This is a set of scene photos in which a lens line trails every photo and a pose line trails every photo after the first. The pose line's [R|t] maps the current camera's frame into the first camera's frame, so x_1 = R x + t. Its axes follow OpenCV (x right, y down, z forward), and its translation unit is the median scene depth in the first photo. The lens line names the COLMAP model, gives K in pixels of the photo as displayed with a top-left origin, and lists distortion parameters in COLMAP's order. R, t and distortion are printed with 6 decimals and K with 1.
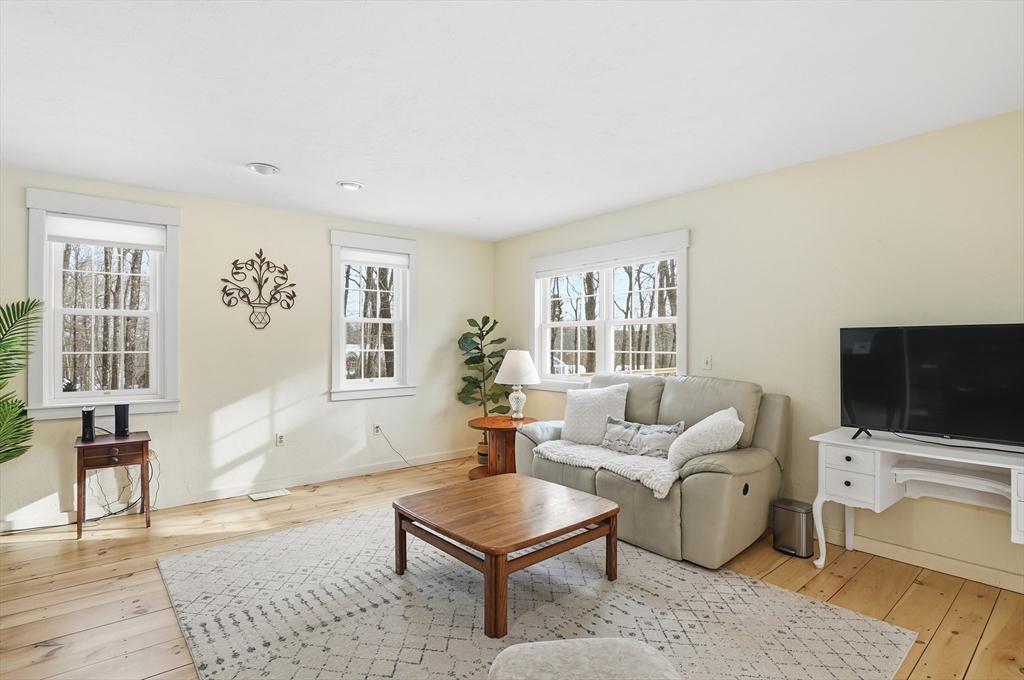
lens RADIAL K [[510.1, 0, 513.0], [0, 510.1, 341.8], [0, 0, 1]] dist [-0.026057, -0.001716]
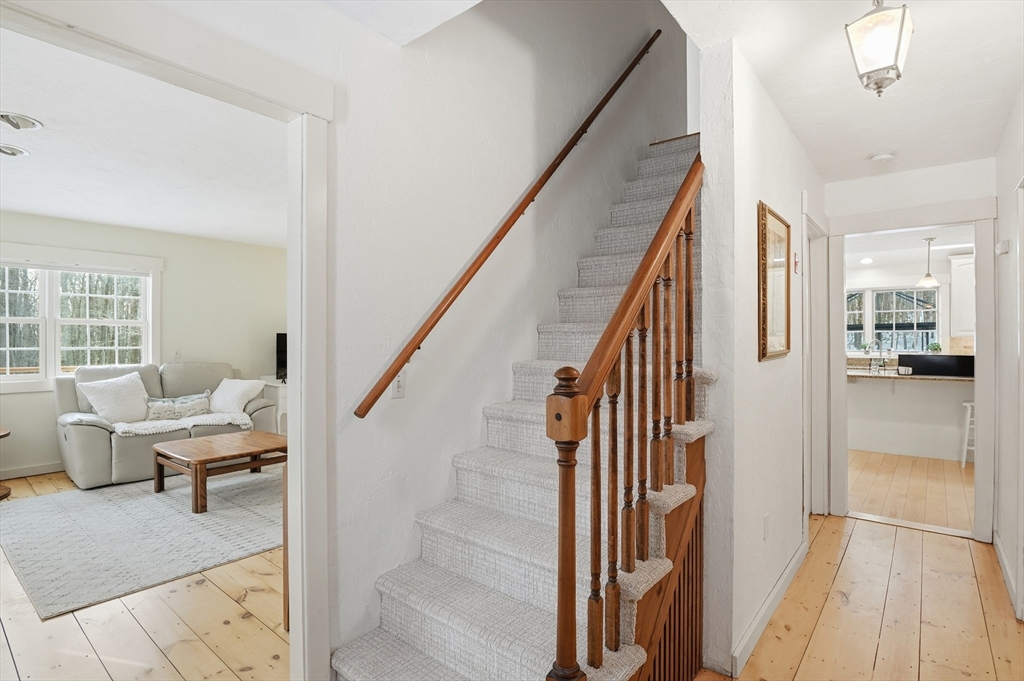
lens RADIAL K [[510.1, 0, 509.2], [0, 510.1, 340.6], [0, 0, 1]] dist [-0.026057, -0.001716]
pose [[-0.184580, -0.002186, 0.982815, -2.805254], [-0.002275, 0.999996, 0.001797, -0.003194], [-0.982815, -0.001905, -0.184584, 0.749016]]
